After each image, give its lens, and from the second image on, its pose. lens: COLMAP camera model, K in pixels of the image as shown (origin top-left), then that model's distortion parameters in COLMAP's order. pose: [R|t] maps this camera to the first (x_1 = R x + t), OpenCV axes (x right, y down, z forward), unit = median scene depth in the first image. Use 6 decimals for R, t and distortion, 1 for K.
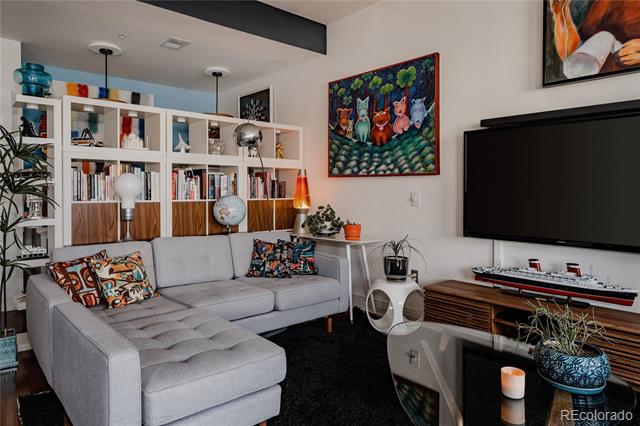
lens RADIAL K [[411.5, 0, 337.8], [0, 411.5, 194.2], [0, 0, 1]] dist [0.005553, 0.004049]
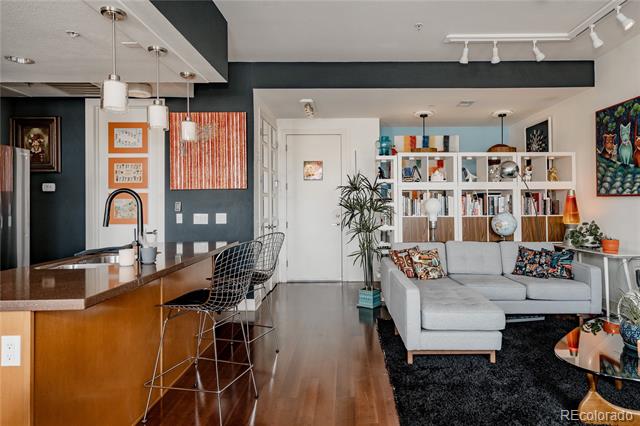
lens RADIAL K [[387.9, 0, 336.9], [0, 387.9, 195.5], [0, 0, 1]] dist [-0.003834, -0.000355]
pose [[0.714869, -0.024637, -0.698824, 0.246018], [0.002900, 0.999475, -0.032270, -0.014359], [0.699252, 0.021042, 0.714565, -0.286304]]
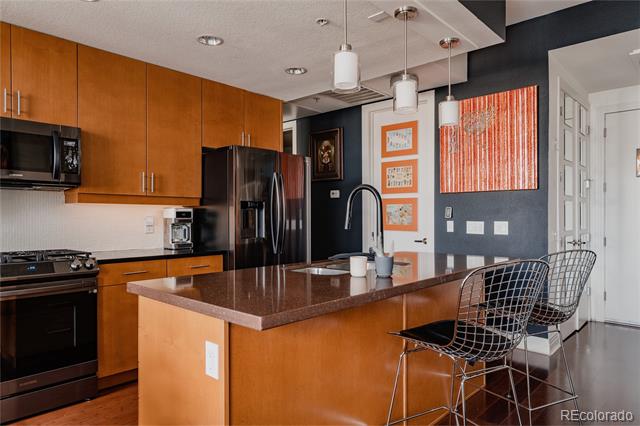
lens RADIAL K [[401.6, 0, 319.8], [0, 401.6, 214.2], [0, 0, 1]] dist [0.017594, -0.000938]
pose [[0.049626, -0.008488, -0.998732, 0.084975], [-0.015702, 0.999834, -0.009278, 0.001865], [0.998644, 0.016142, 0.049484, -0.147360]]
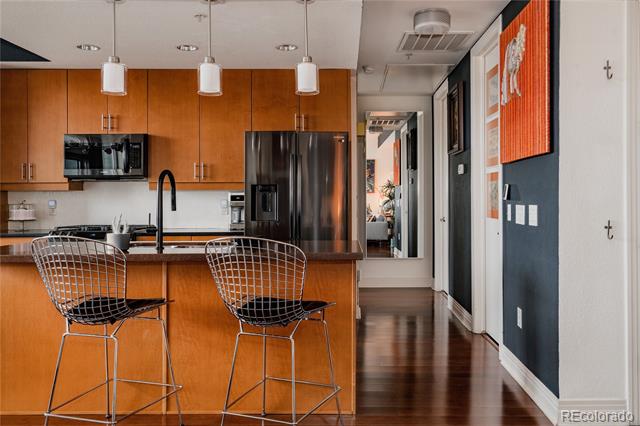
lens RADIAL K [[524.9, 0, 332.6], [0, 524.9, 194.6], [0, 0, 1]] dist [-0.000064, -0.003080]
pose [[-0.688686, -0.006375, -0.725032, -0.091089], [-0.008173, 0.999966, -0.001030, -0.012215], [0.725014, 0.005216, -0.688715, 0.813922]]
